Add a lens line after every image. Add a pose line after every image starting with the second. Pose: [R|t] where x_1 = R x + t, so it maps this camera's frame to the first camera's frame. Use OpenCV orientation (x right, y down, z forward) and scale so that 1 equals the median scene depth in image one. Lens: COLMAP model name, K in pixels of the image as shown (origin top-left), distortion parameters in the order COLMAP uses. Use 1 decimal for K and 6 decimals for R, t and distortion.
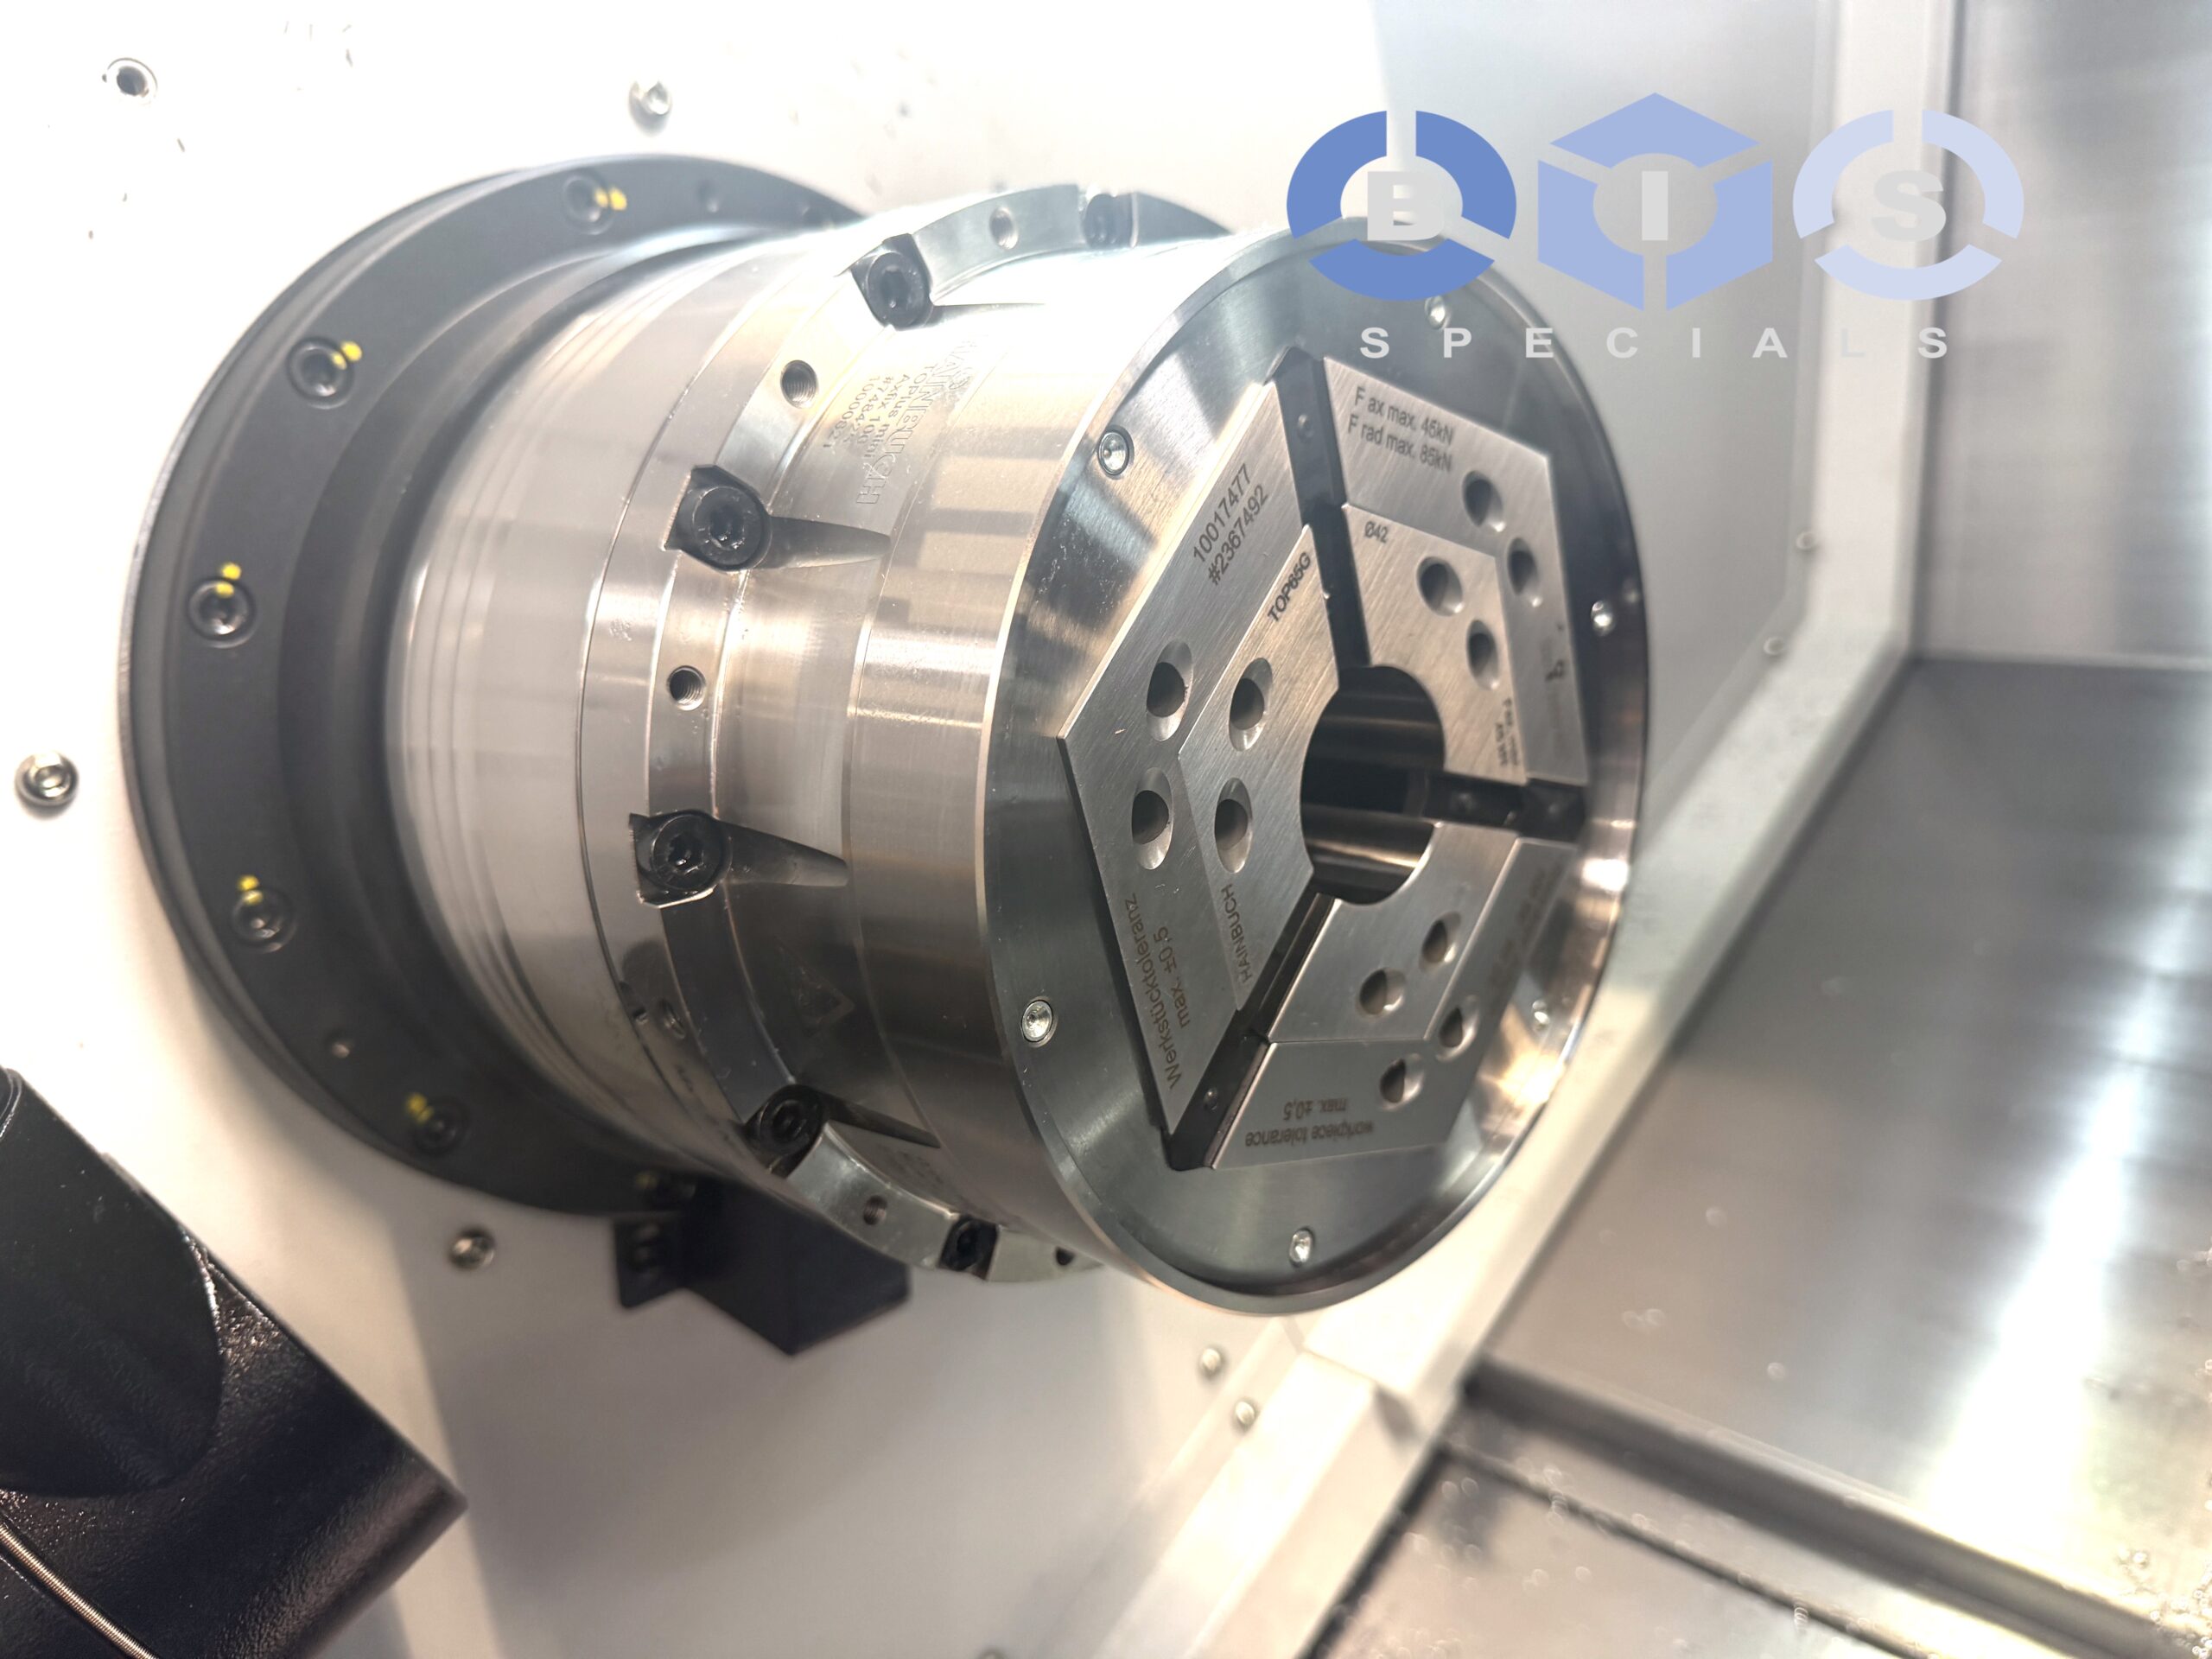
lens RADIAL K [[1640.1, 0, 1114.2], [0, 1640.1, 816.6], [0, 0, 1]] dist [0.021222, -0.041477]
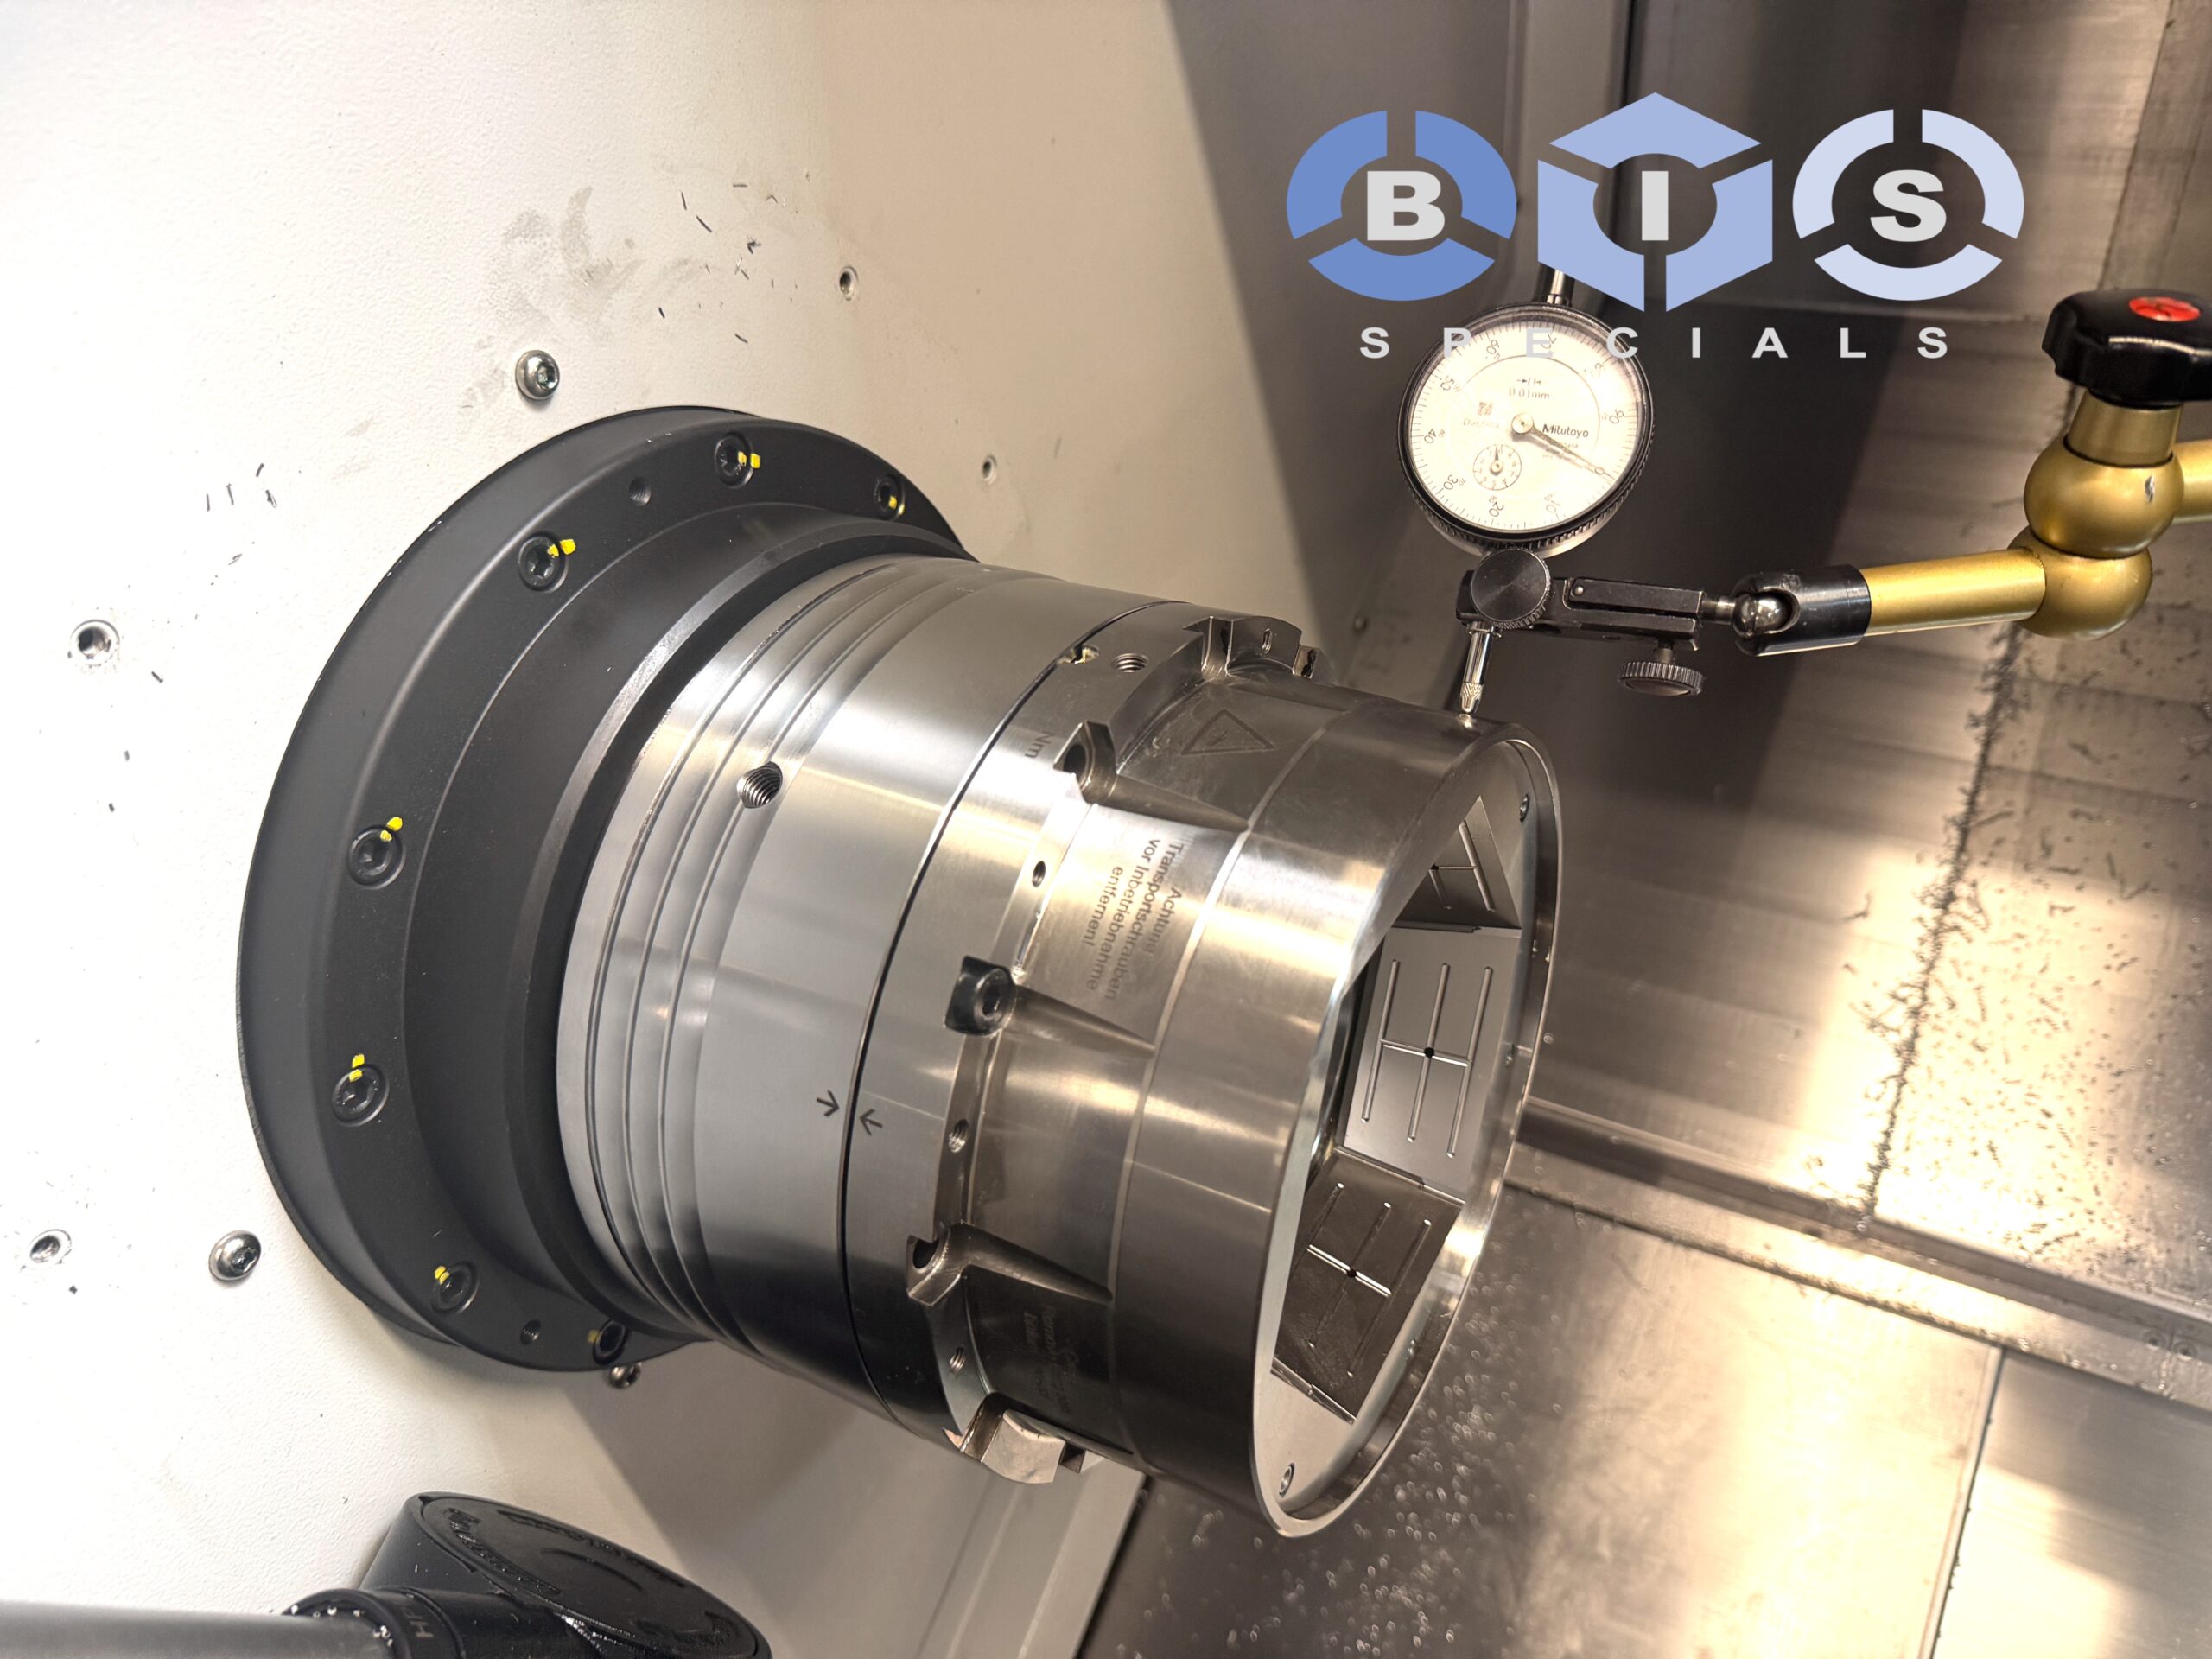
lens RADIAL K [[1640.1, 0, 1109.8], [0, 1640.1, 832.9], [0, 0, 1]] dist [0.021222, -0.041477]
pose [[0.965111, -0.196224, 0.173369, -0.218742], [0.113629, 0.910385, 0.397854, -0.648873], [-0.235901, -0.364273, 0.900919, -0.027470]]
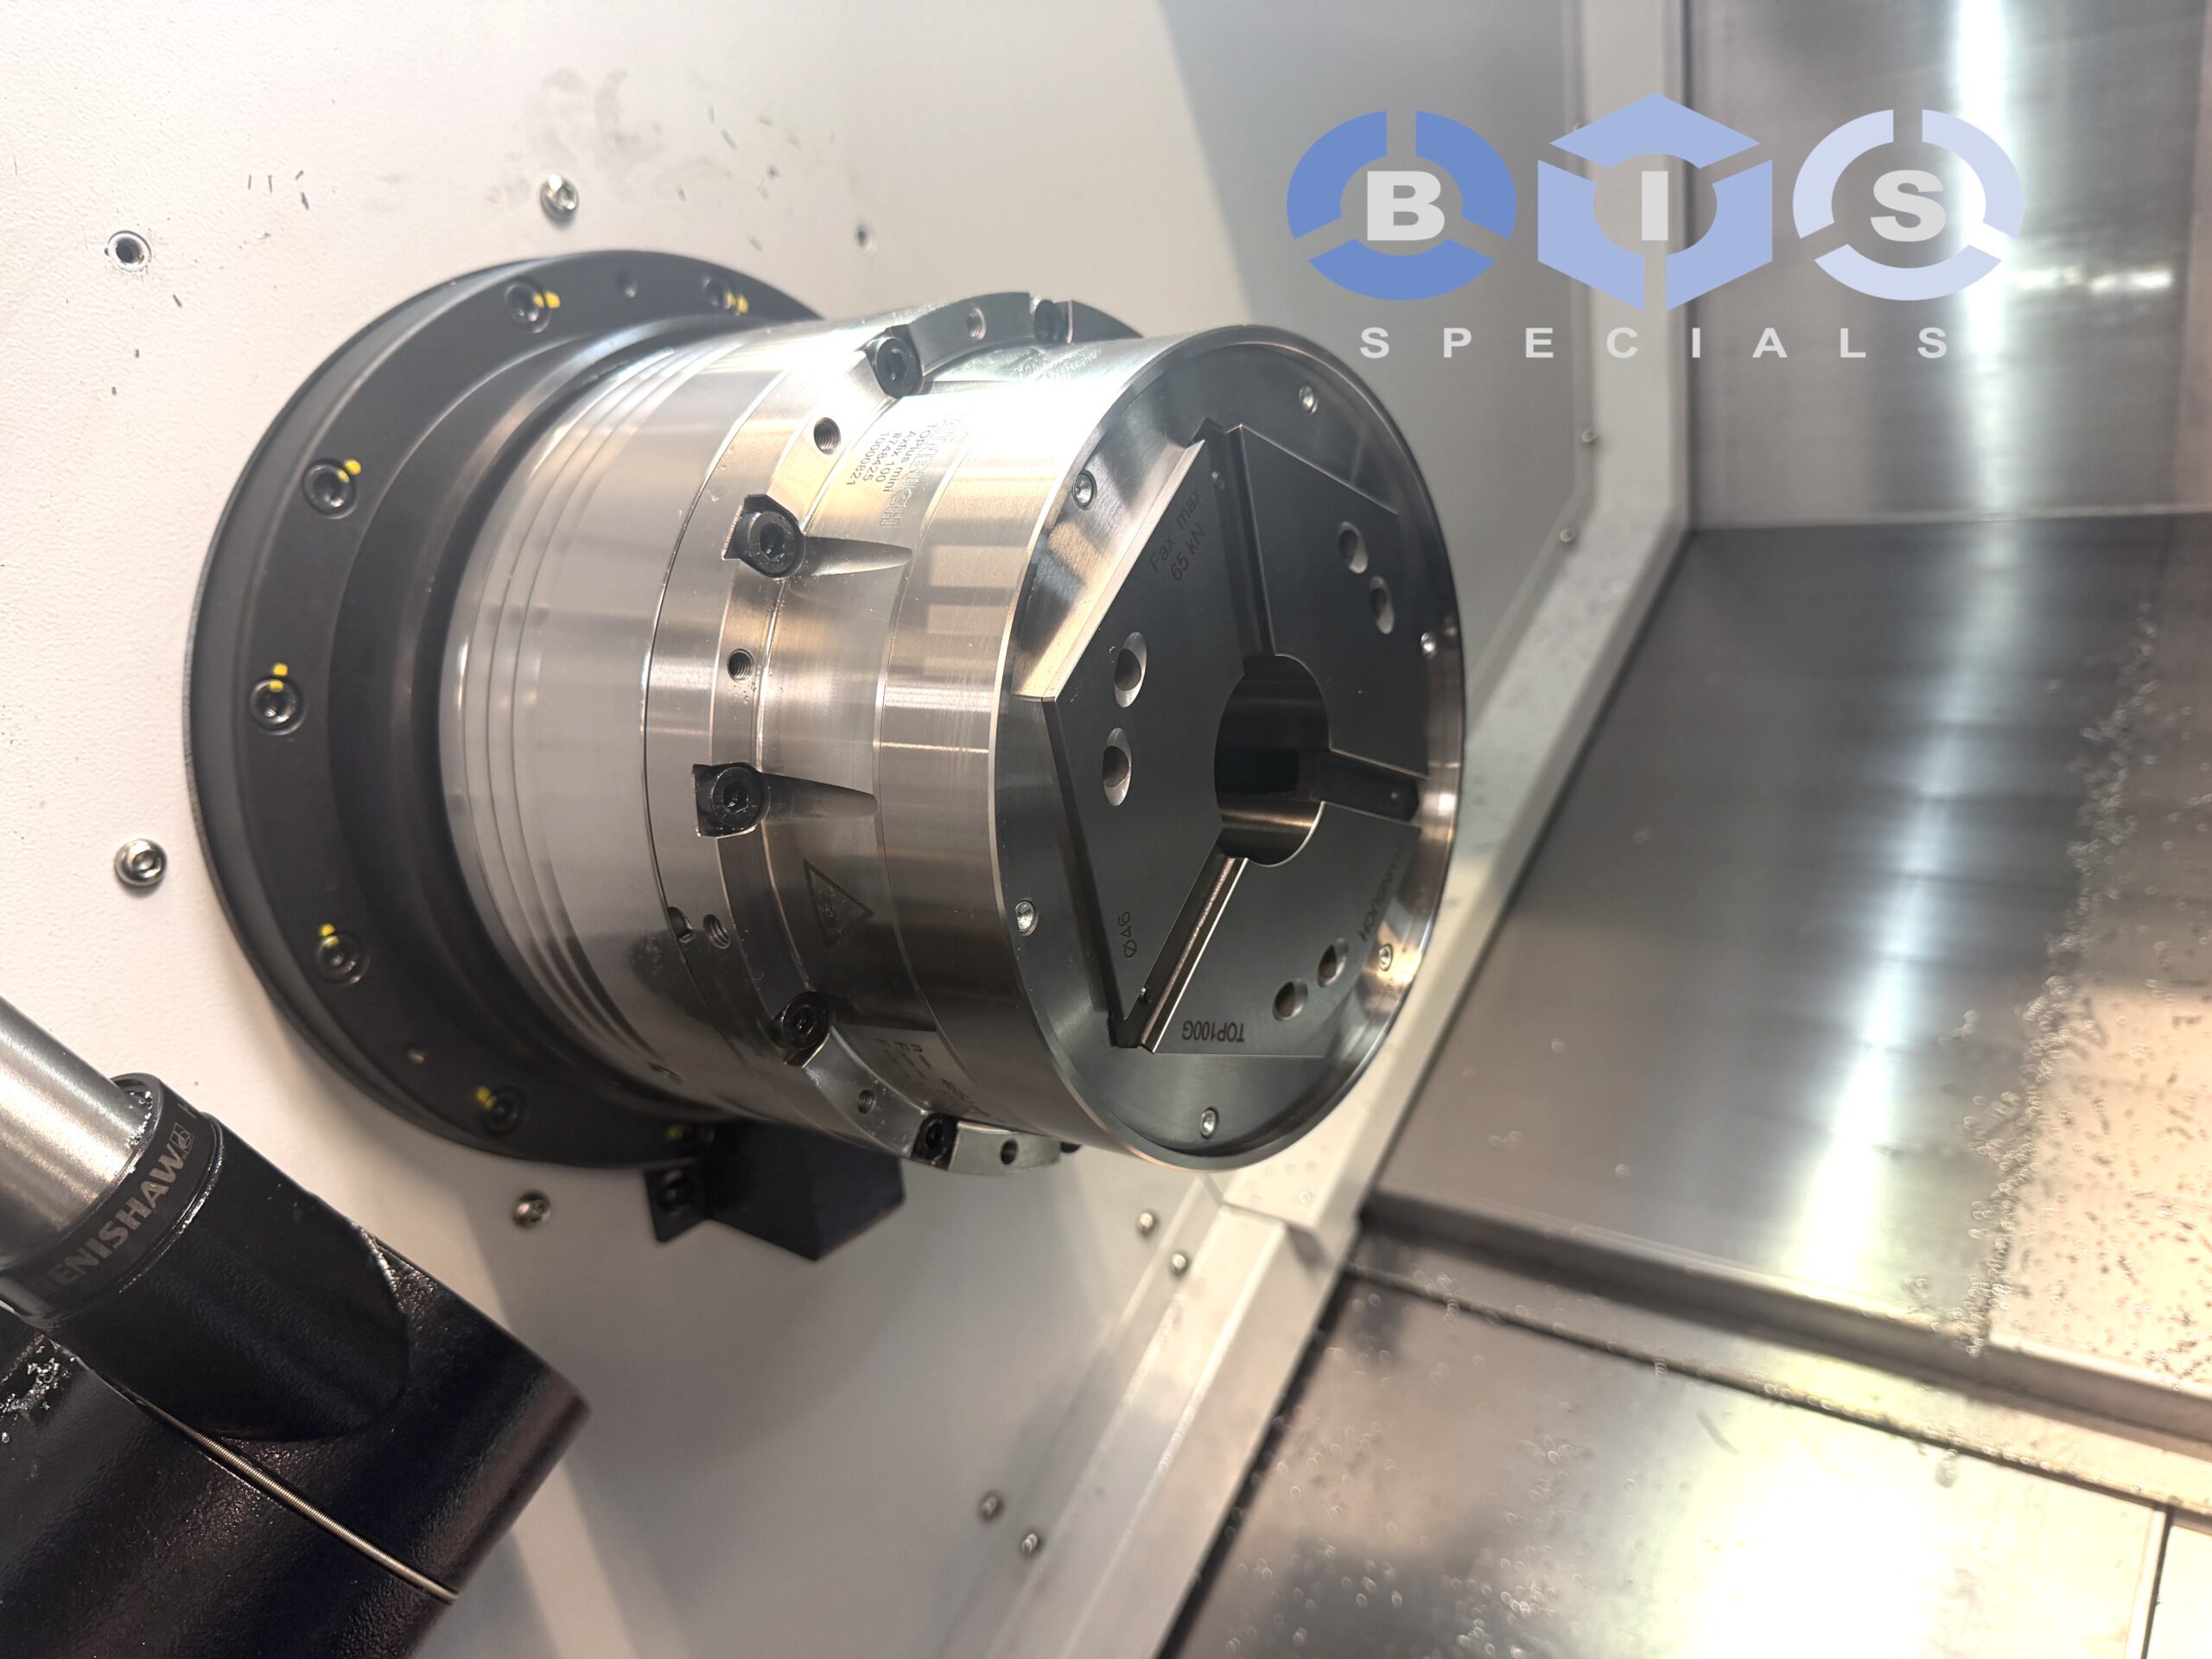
lens RADIAL K [[1640.1, 0, 1094.4], [0, 1640.1, 818.8], [0, 0, 1]] dist [0.021222, -0.041477]
pose [[0.990482, -0.111547, 0.080637, -0.068705], [0.105833, 0.991776, 0.071971, -0.066470], [-0.088002, -0.062752, 0.994142, -0.219450]]
